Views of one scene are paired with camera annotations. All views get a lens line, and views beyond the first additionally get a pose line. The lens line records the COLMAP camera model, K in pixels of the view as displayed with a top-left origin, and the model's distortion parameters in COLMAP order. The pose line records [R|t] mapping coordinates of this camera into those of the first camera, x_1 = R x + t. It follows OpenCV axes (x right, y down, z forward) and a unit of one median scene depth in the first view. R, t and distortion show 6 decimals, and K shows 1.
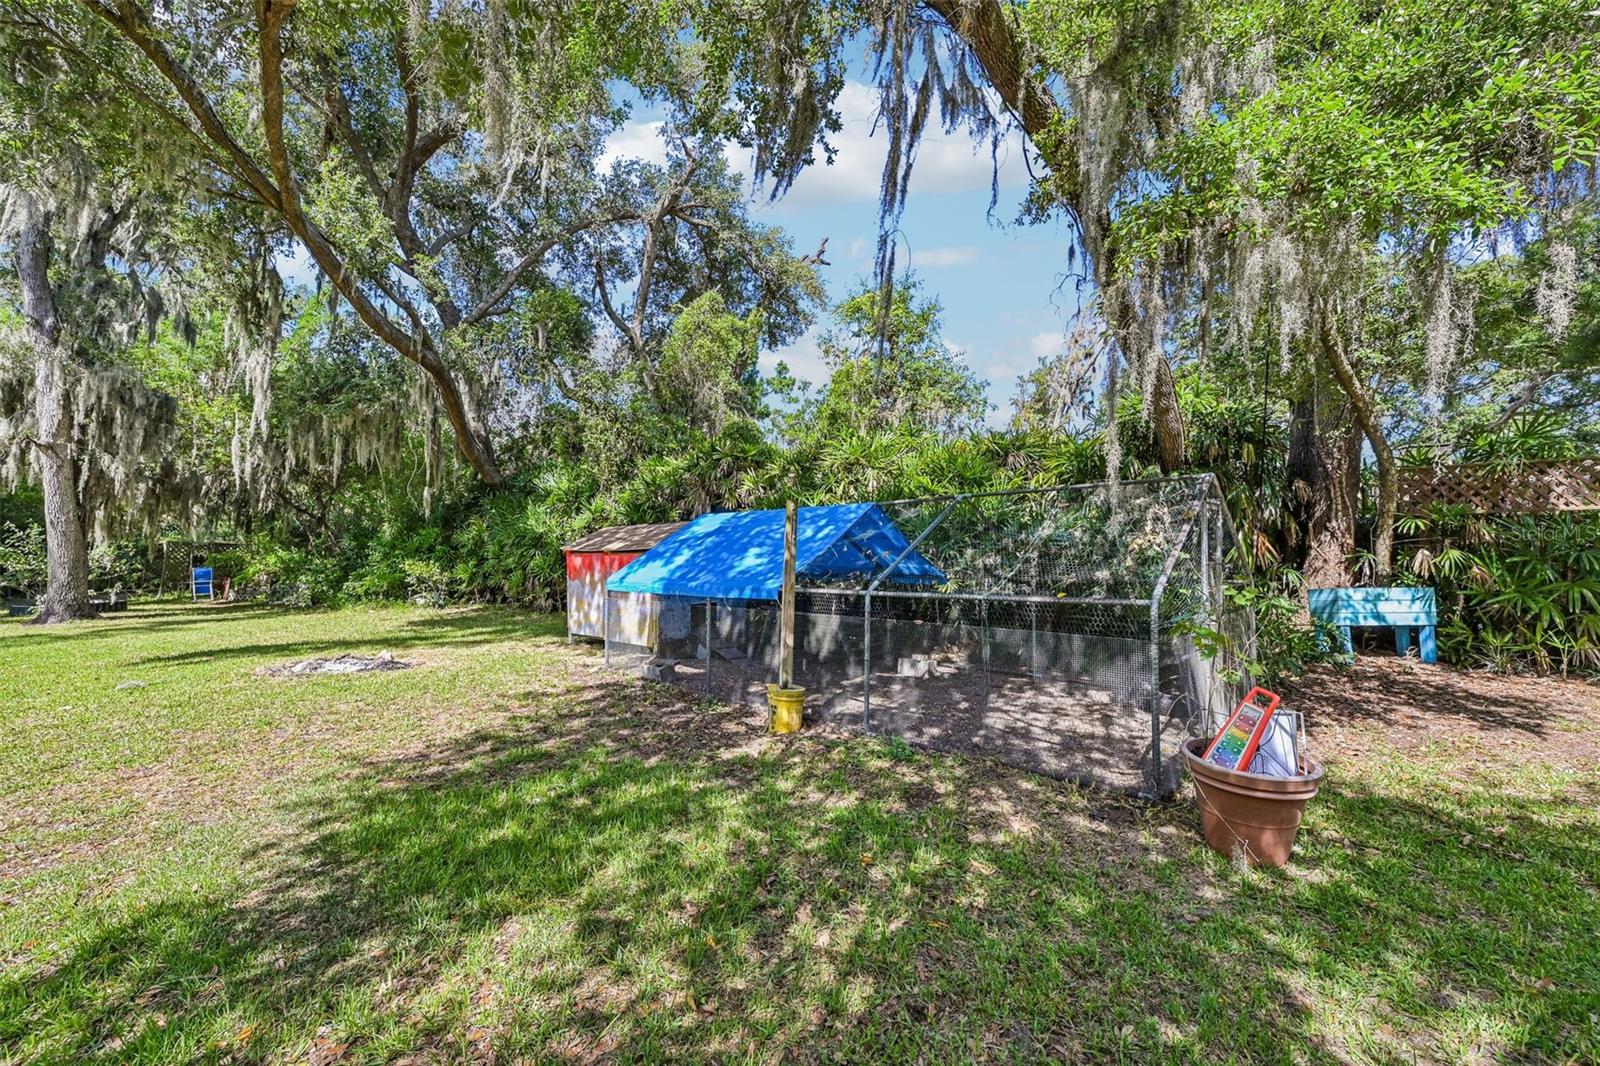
lens RADIAL K [[618.4, 0, 798.9], [0, 618.4, 508.8], [0, 0, 1]] dist [0.000446, 0.000014]
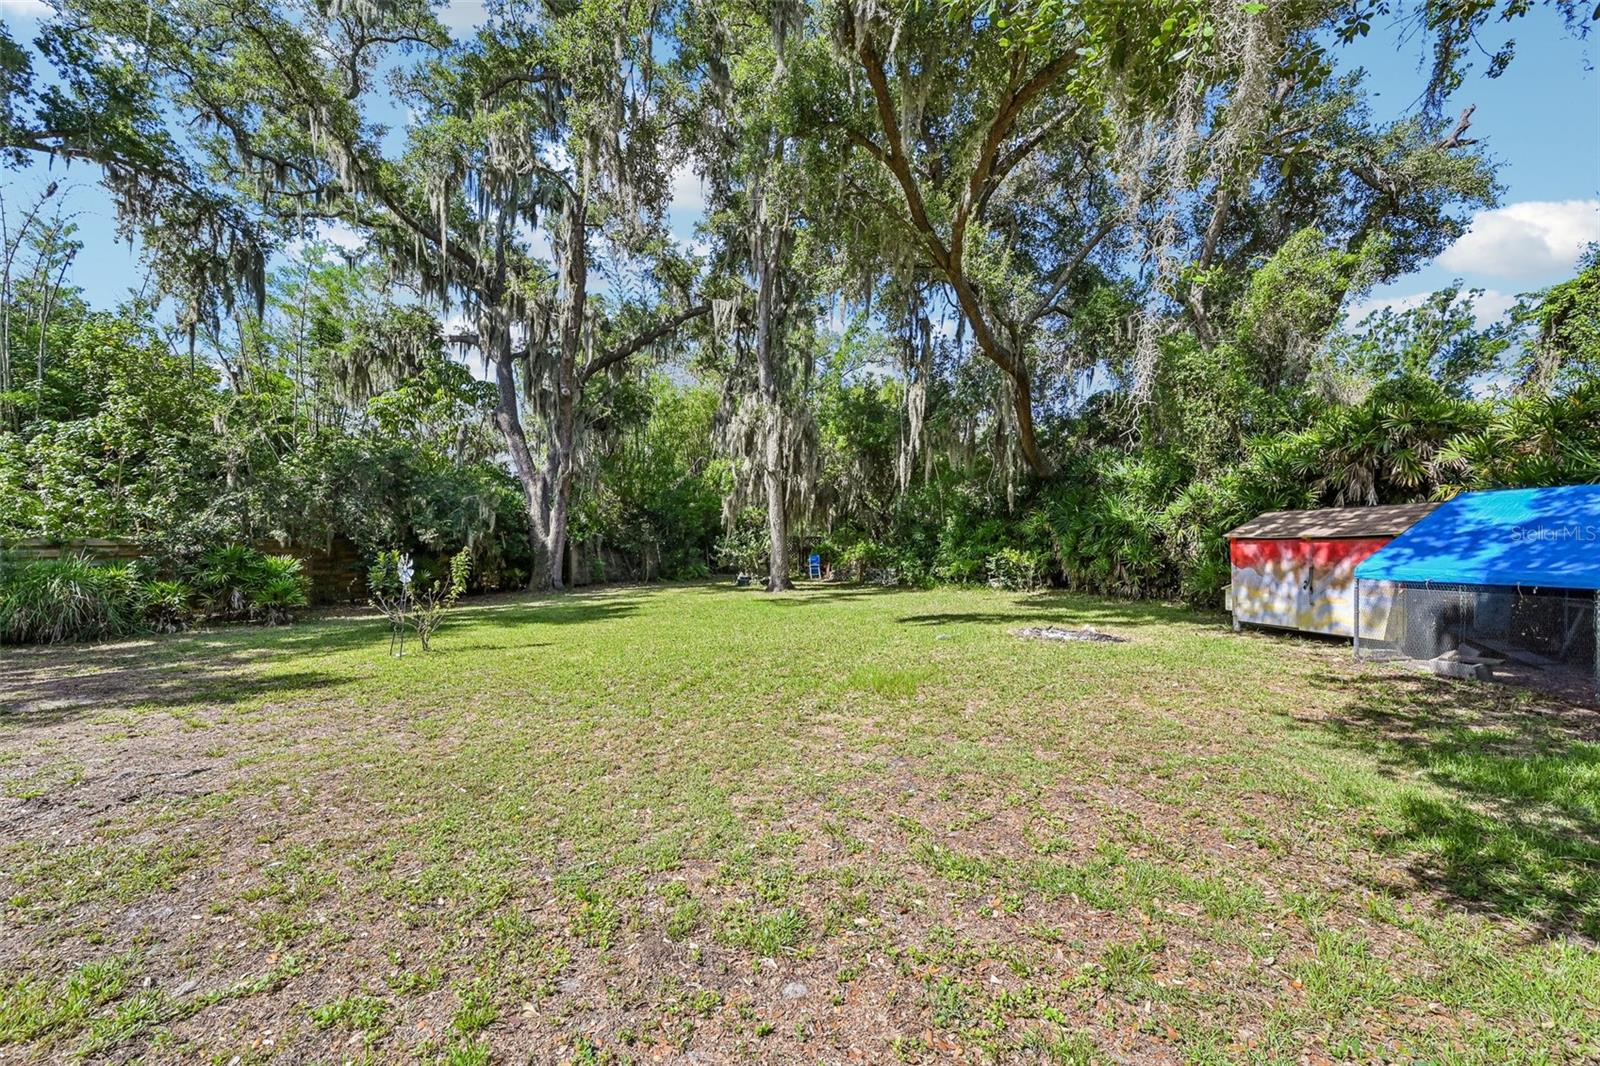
lens RADIAL K [[631.6, 0, 815.3], [0, 631.6, 535.7], [0, 0, 1]] dist [0.002337, 0.000191]
pose [[0.798898, -0.014807, -0.601284, -0.212305], [0.052047, 0.997649, 0.044584, -0.012125], [0.599210, -0.066913, 0.797791, -0.148765]]
